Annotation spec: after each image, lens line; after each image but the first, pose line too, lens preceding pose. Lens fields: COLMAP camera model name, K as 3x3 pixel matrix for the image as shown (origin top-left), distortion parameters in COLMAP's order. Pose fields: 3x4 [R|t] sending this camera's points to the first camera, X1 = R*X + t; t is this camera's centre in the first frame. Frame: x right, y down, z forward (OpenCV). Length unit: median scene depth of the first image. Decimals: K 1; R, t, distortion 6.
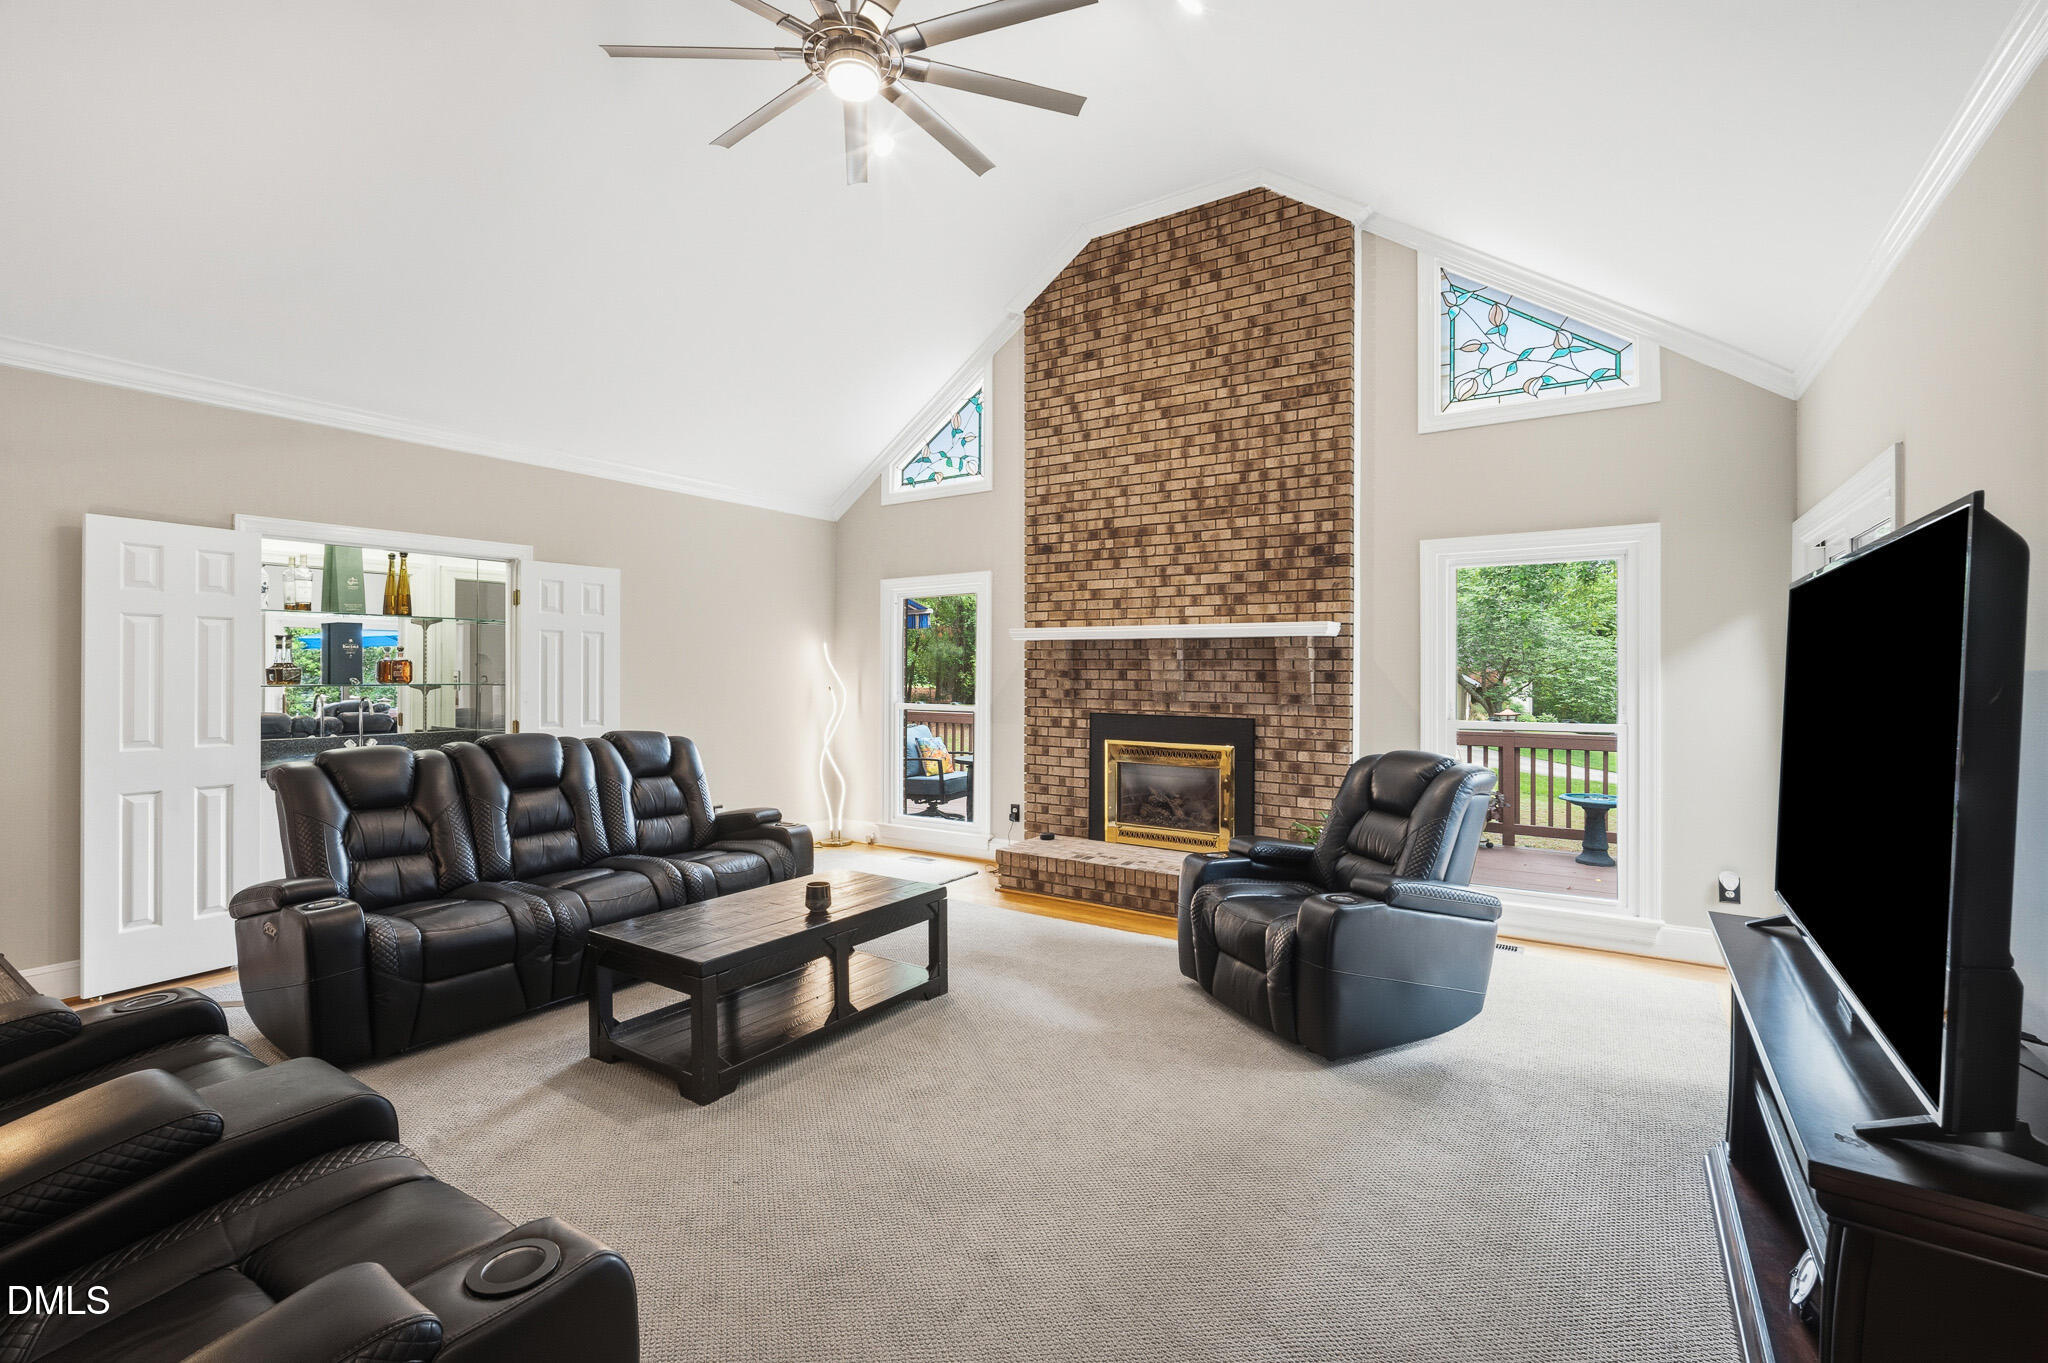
lens RADIAL K [[895.5, 0, 1023.3], [0, 895.5, 661.4], [0, 0, 1]] dist [-0.012440, 0.001651]
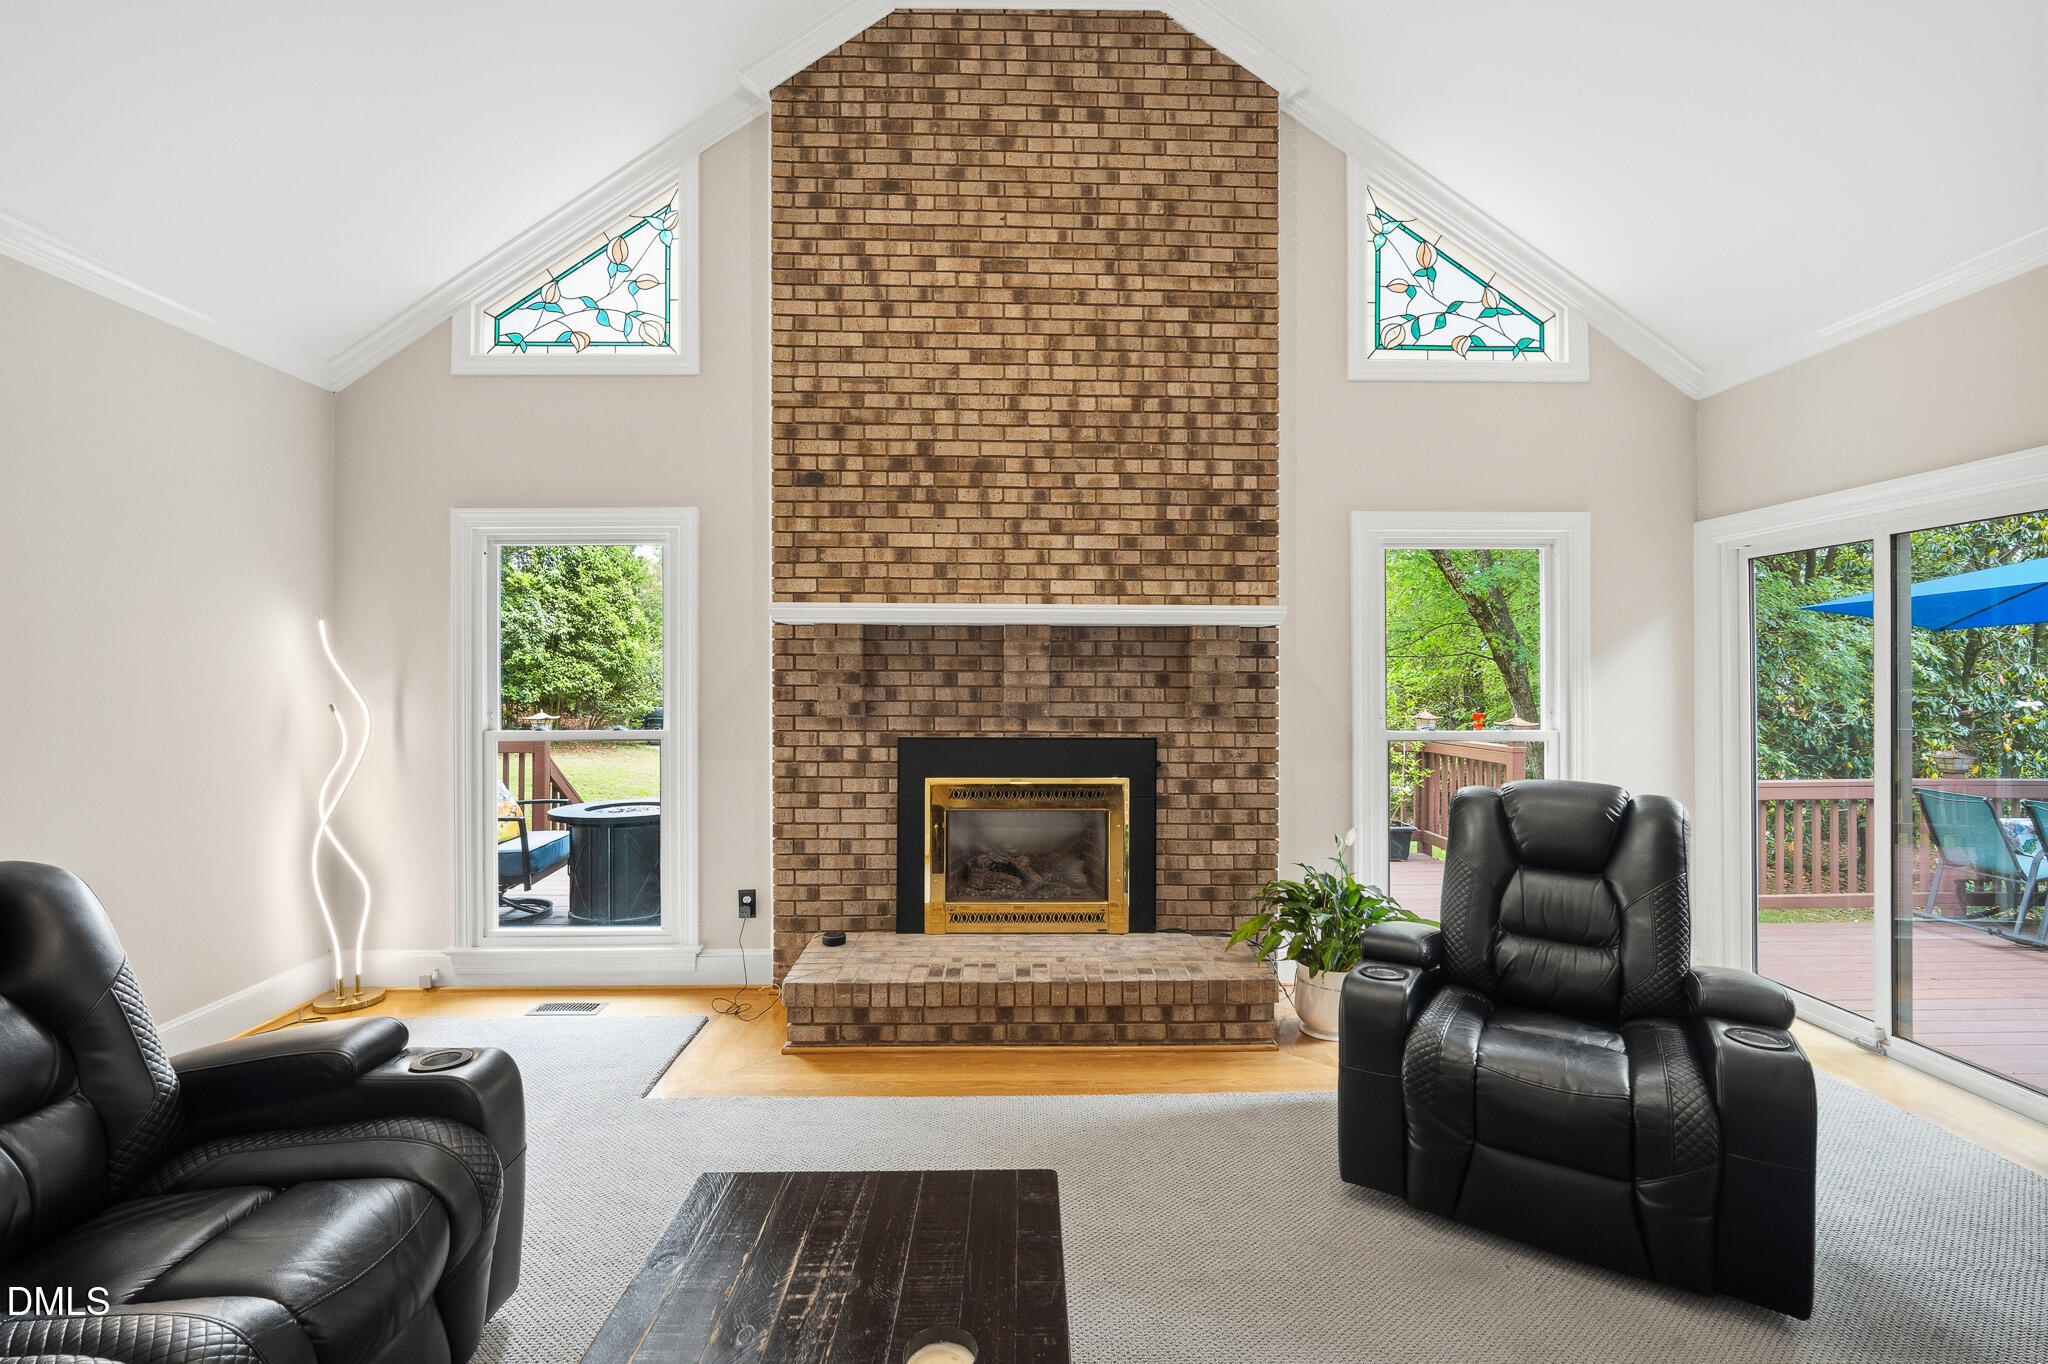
lens RADIAL K [[895.5, 0, 1026.2], [0, 895.5, 670.0], [0, 0, 1]] dist [-0.012440, 0.001651]
pose [[0.820502, -0.000888, 0.571643, -0.231483], [-0.004206, 0.999962, 0.007590, 0.003467], [-0.571628, -0.008632, 0.820468, 0.439783]]
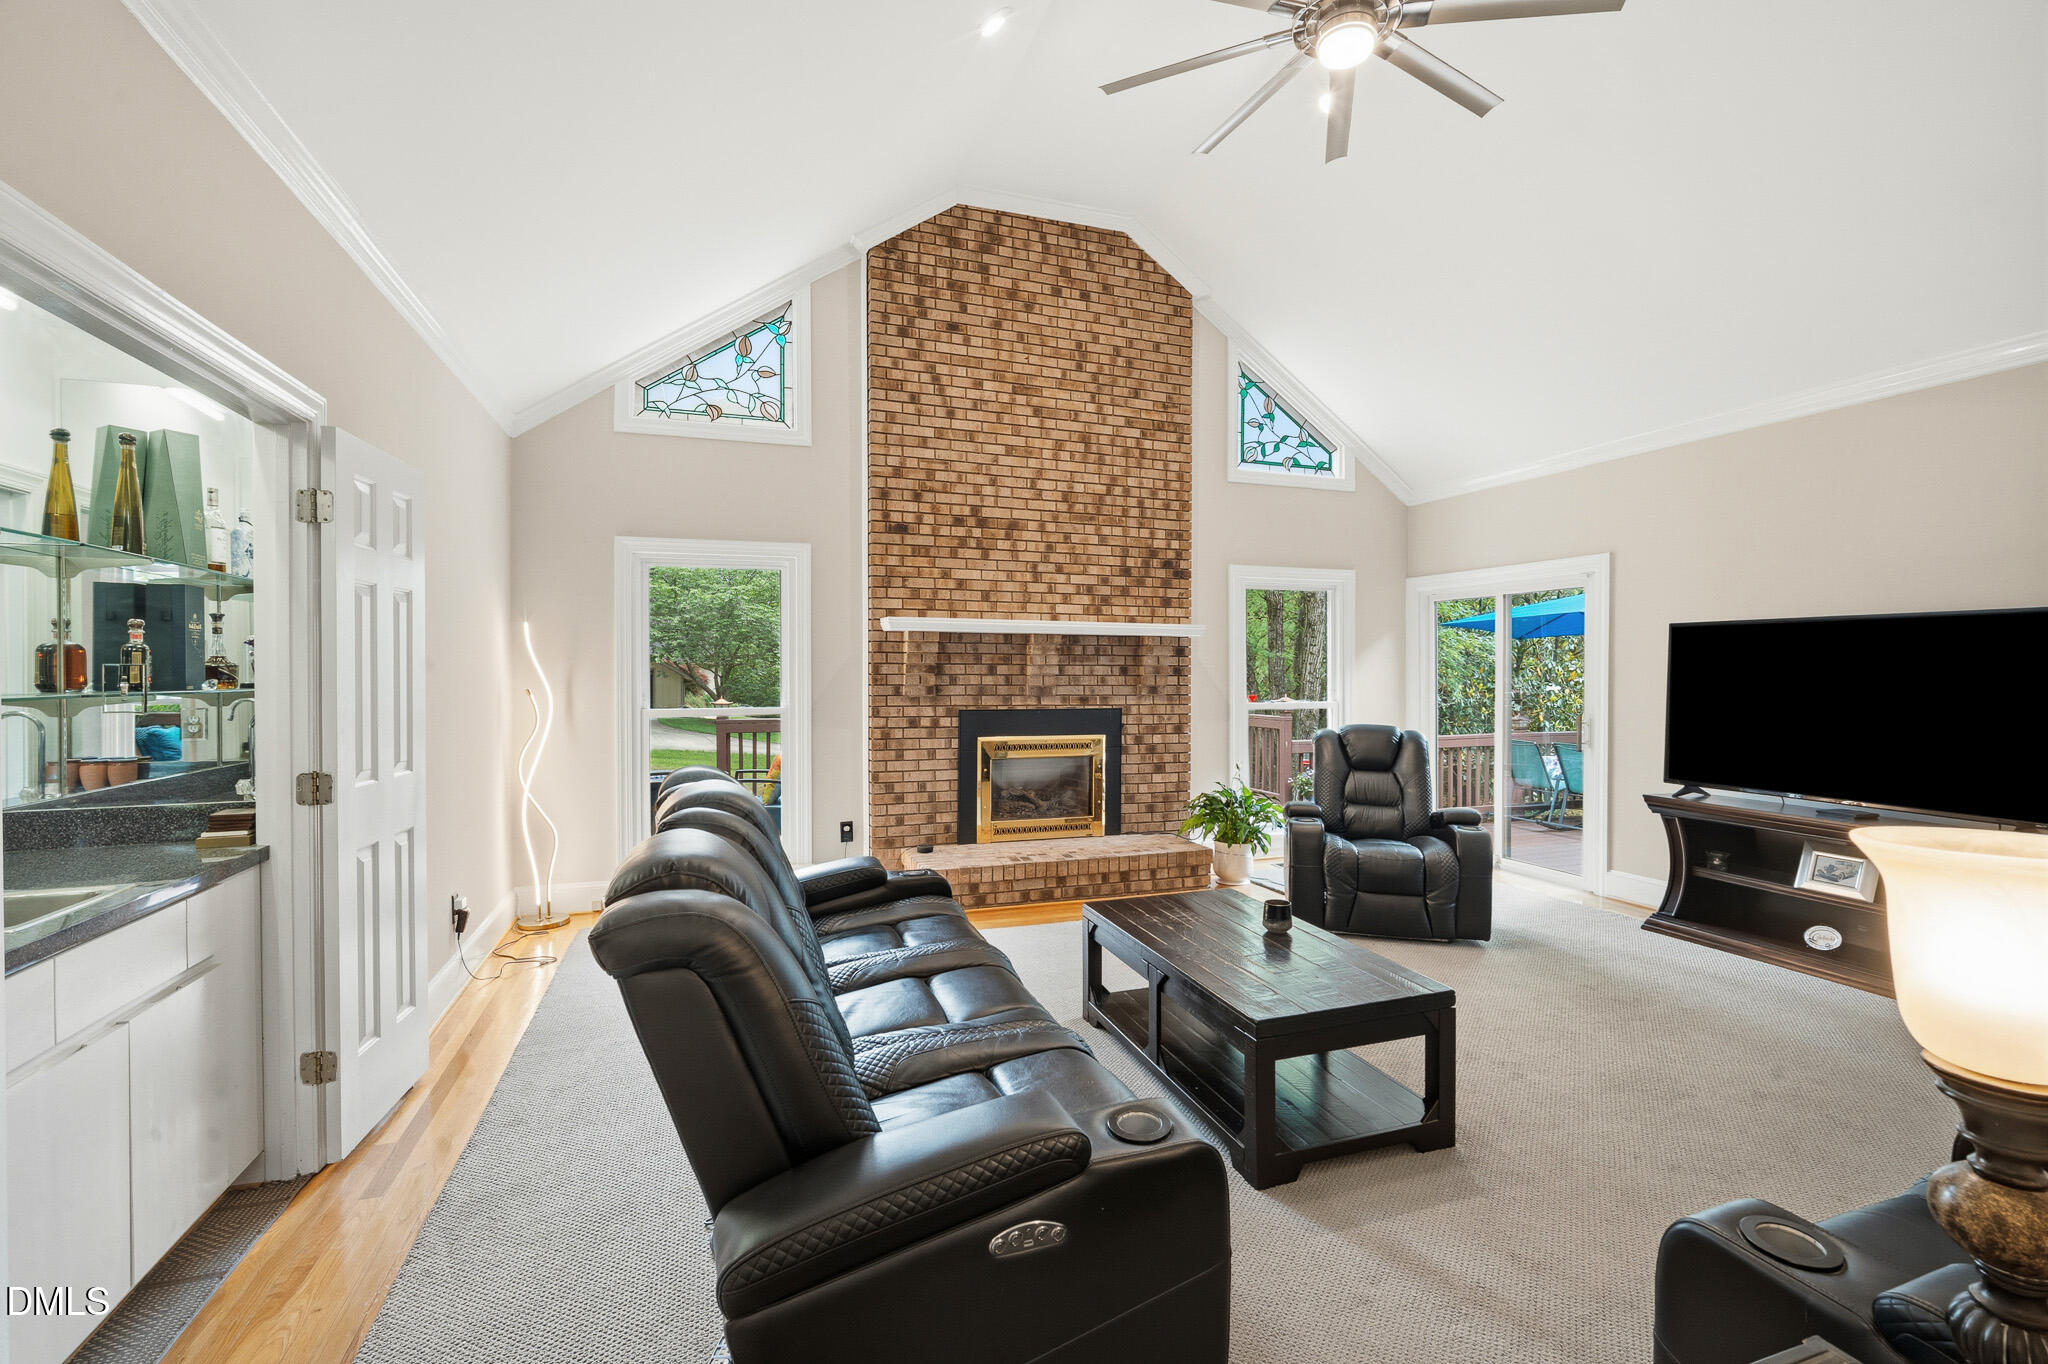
lens RADIAL K [[895.5, 0, 1029.7], [0, 895.5, 663.3], [0, 0, 1]] dist [-0.012440, 0.001651]
pose [[0.599914, -0.000653, 0.800064, -0.669682], [-0.011801, 0.999884, 0.009665, -0.001862], [-0.799977, -0.015240, 0.599837, 0.398287]]
